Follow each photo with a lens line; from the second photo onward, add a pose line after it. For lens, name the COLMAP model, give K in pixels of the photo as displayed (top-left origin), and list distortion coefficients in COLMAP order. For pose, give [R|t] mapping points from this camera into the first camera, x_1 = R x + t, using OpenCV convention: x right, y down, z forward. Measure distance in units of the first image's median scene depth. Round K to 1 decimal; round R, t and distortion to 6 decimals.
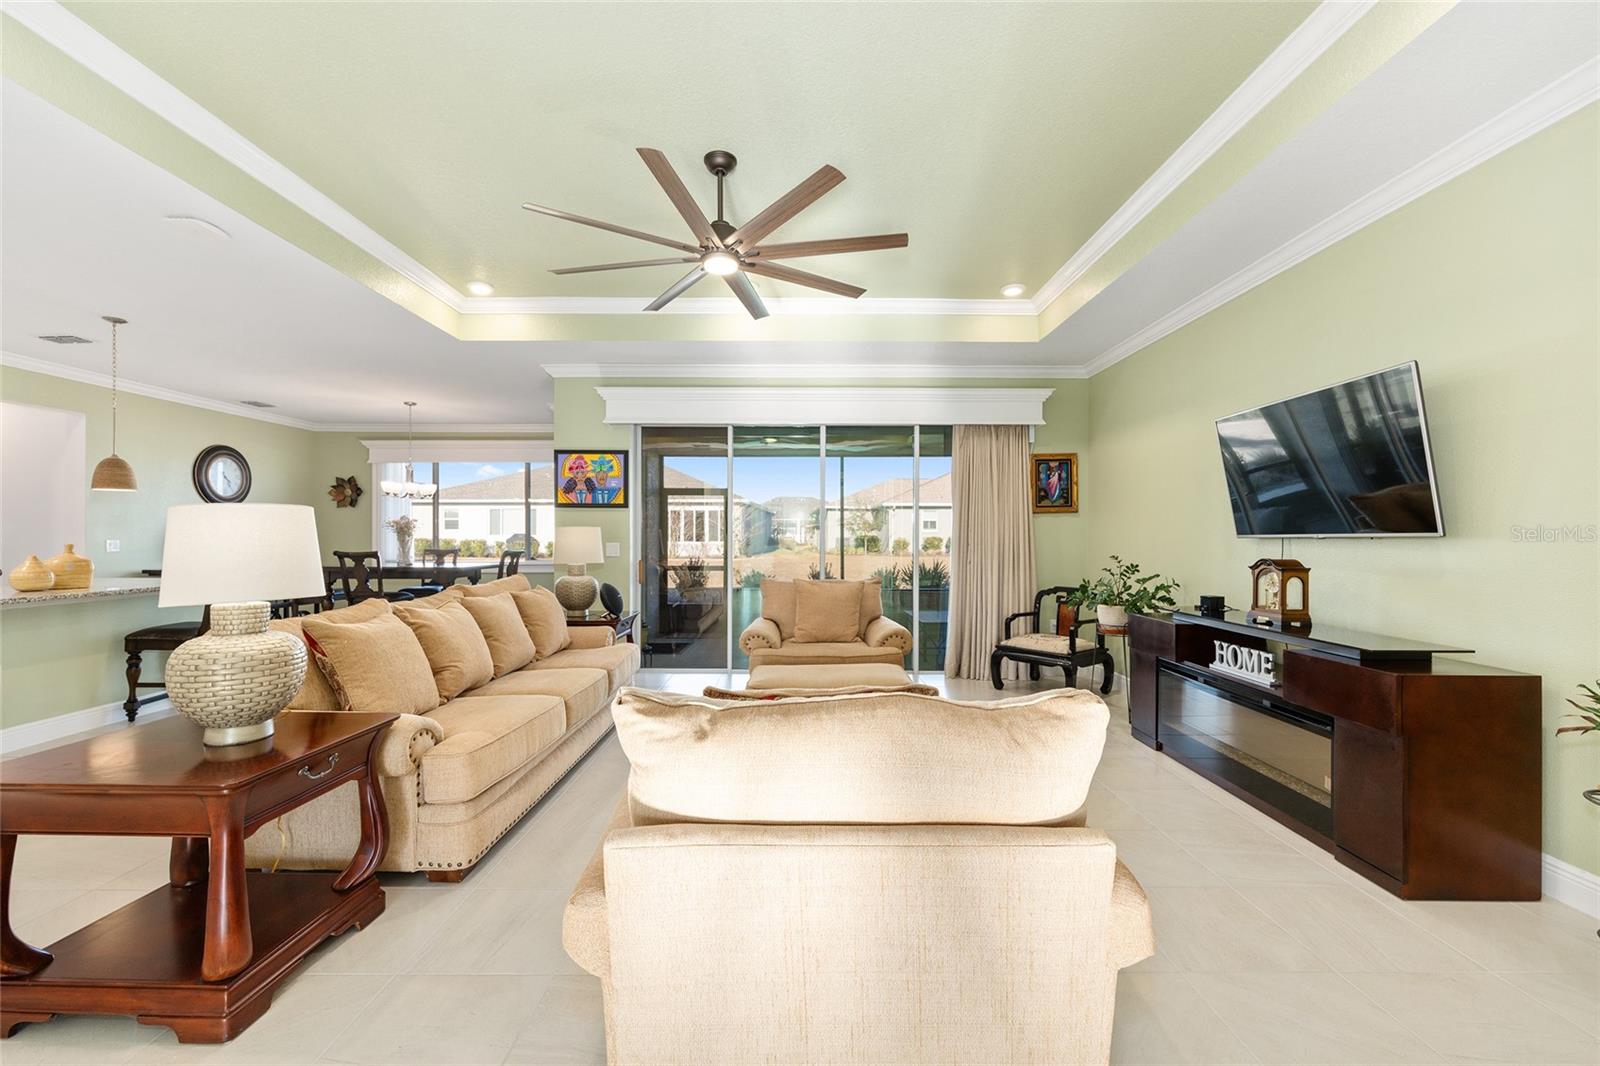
lens RADIAL K [[633.8, 0, 800.5], [0, 633.8, 519.7], [0, 0, 1]] dist [0.000564, 0.000039]
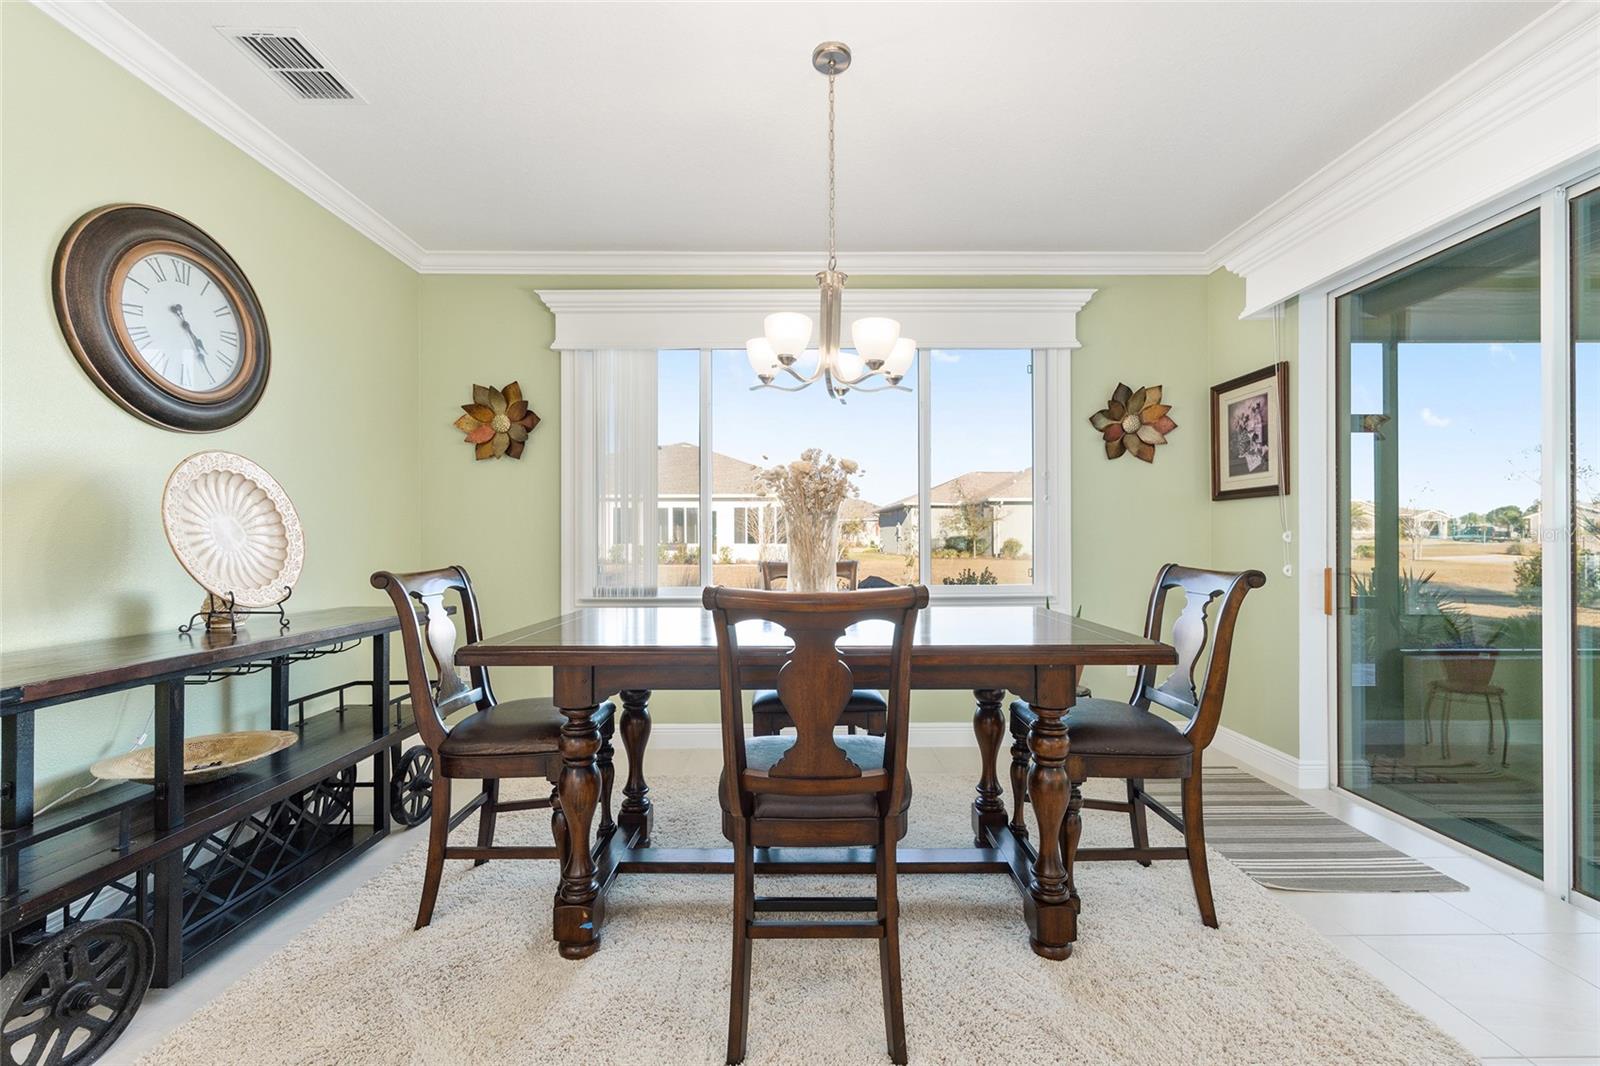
lens RADIAL K [[633.8, 0, 800.7], [0, 633.8, 544.2], [0, 0, 1]] dist [0.000564, 0.000039]
pose [[0.999650, -0.005313, 0.025923, -0.536043], [0.004415, 0.999392, 0.034578, 0.021014], [-0.026091, -0.034451, 0.999066, 0.591415]]
